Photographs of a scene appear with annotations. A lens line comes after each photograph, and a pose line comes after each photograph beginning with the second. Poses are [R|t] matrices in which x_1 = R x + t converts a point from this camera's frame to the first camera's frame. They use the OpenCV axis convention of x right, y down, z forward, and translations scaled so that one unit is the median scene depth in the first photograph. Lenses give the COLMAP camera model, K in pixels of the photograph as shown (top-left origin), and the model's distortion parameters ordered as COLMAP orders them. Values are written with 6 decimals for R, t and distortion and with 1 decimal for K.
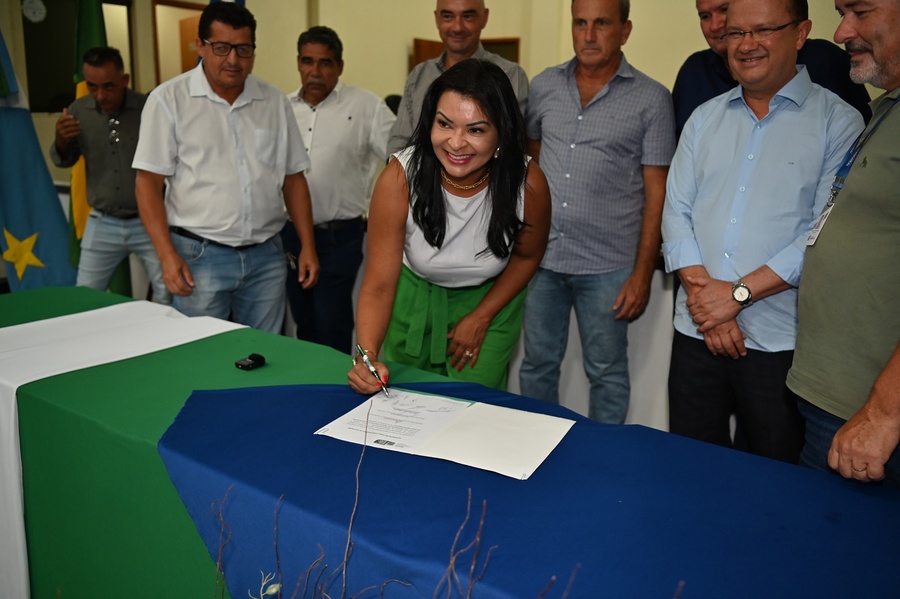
lens RADIAL K [[792.9, 0, 450.0], [0, 792.9, 299.5], [0, 0, 1]] dist [0.007886, 0.002035]
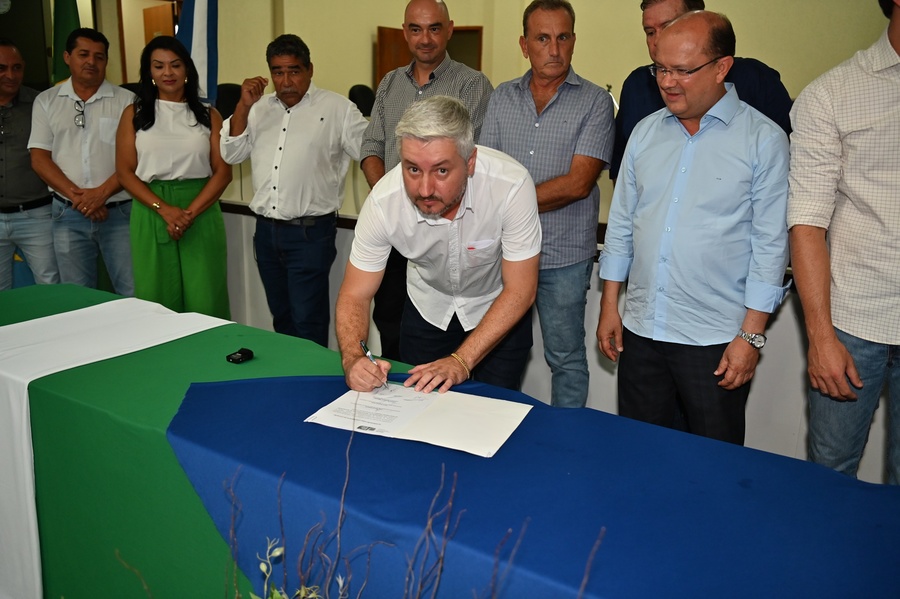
lens RADIAL K [[840.0, 0, 450.0], [0, 840.0, 299.5], [0, 0, 1]] dist [-0.003767, 0.006584]
pose [[0.999043, -0.007388, 0.043103, -0.013131], [0.006259, 0.999635, 0.026266, -0.034517], [-0.043282, -0.025972, 0.998725, -0.201880]]
